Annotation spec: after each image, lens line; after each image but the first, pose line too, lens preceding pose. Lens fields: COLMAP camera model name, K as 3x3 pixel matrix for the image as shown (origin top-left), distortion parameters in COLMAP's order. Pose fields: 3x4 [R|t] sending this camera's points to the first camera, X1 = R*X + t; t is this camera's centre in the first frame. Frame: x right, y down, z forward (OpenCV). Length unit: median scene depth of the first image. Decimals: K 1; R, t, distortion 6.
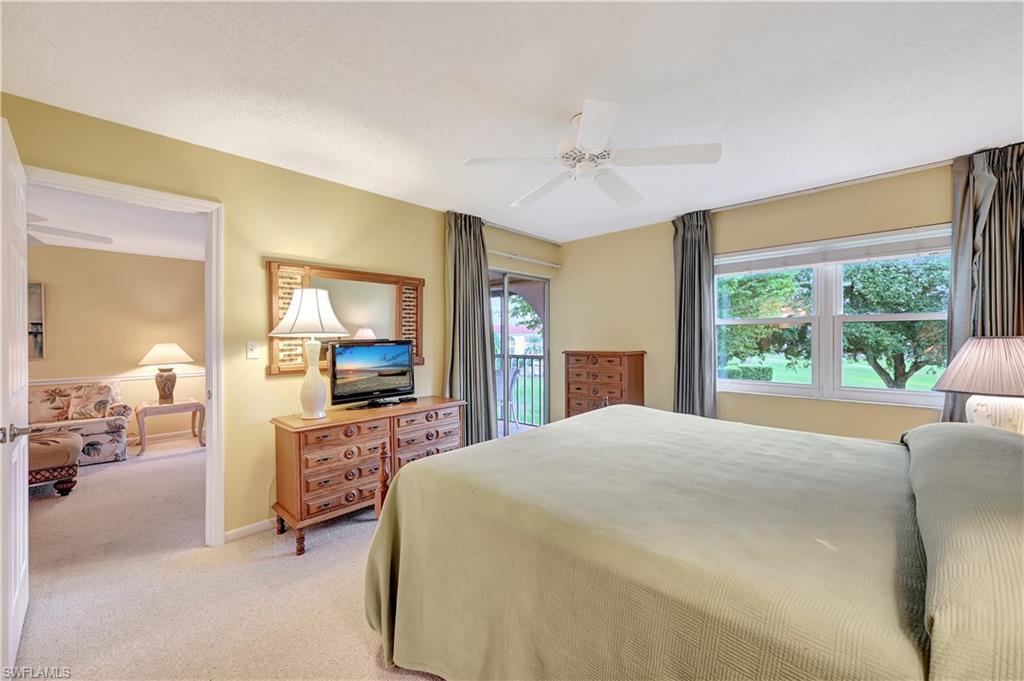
lens RADIAL K [[408.5, 0, 512.2], [0, 408.5, 338.2], [0, 0, 1]] dist [0.001310, 0.000213]
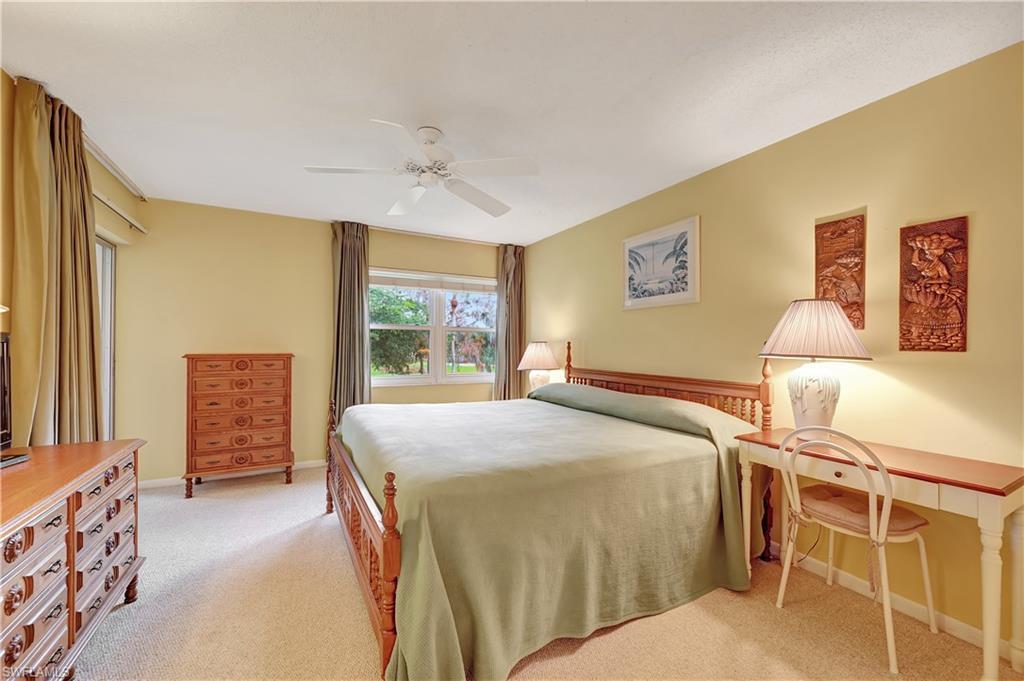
lens RADIAL K [[408.5, 0, 516.5], [0, 408.5, 346.6], [0, 0, 1]] dist [0.001310, 0.000213]
pose [[0.299913, 0.003751, 0.953959, -0.454874], [-0.013007, 0.999915, 0.000158, 0.011687], [-0.953878, -0.012456, 0.299937, 0.272485]]
